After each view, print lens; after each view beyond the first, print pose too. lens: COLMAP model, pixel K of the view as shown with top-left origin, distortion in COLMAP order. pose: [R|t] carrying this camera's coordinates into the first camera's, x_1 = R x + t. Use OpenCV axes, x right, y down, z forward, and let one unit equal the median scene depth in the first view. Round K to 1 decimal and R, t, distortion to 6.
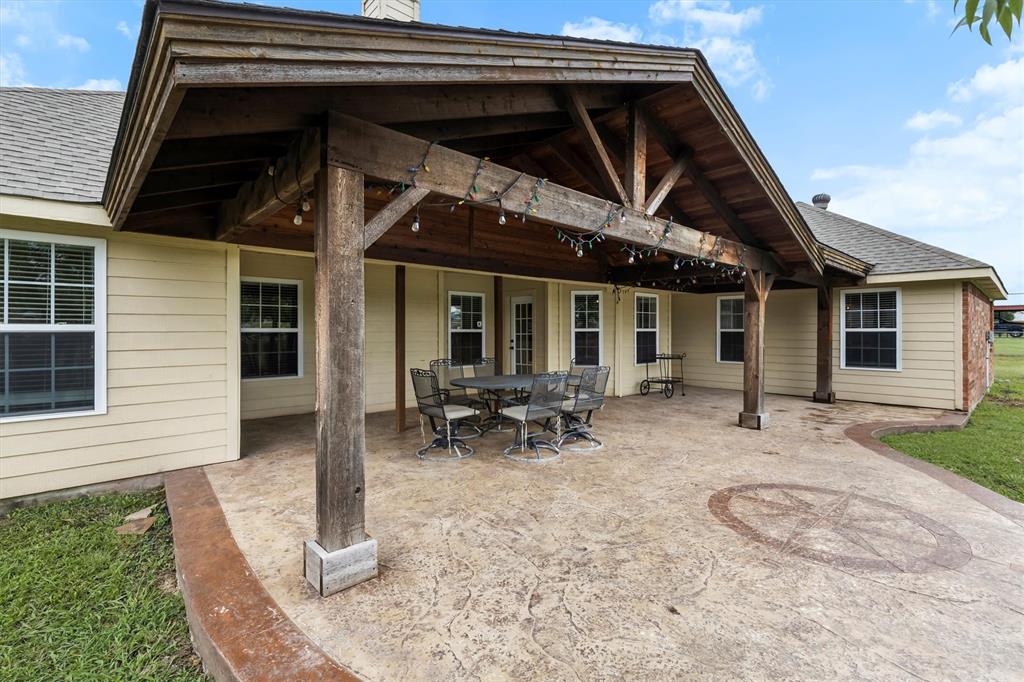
lens RADIAL K [[465.1, 0, 511.0], [0, 465.1, 338.9], [0, 0, 1]] dist [0.005687, 0.000530]
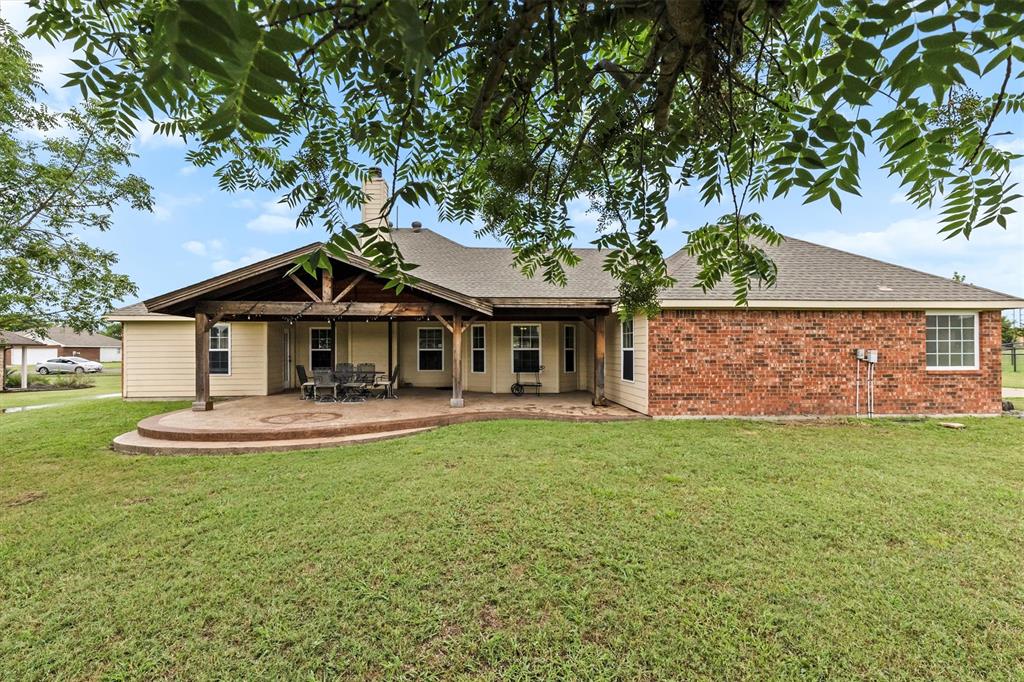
lens RADIAL K [[465.1, 0, 510.4], [0, 465.1, 347.0], [0, 0, 1]] dist [0.005687, 0.000530]
pose [[0.766835, -0.003868, -0.641833, 2.458792], [-0.009197, 0.999813, -0.017013, -0.003410], [0.641778, 0.018950, 0.766656, -0.251998]]
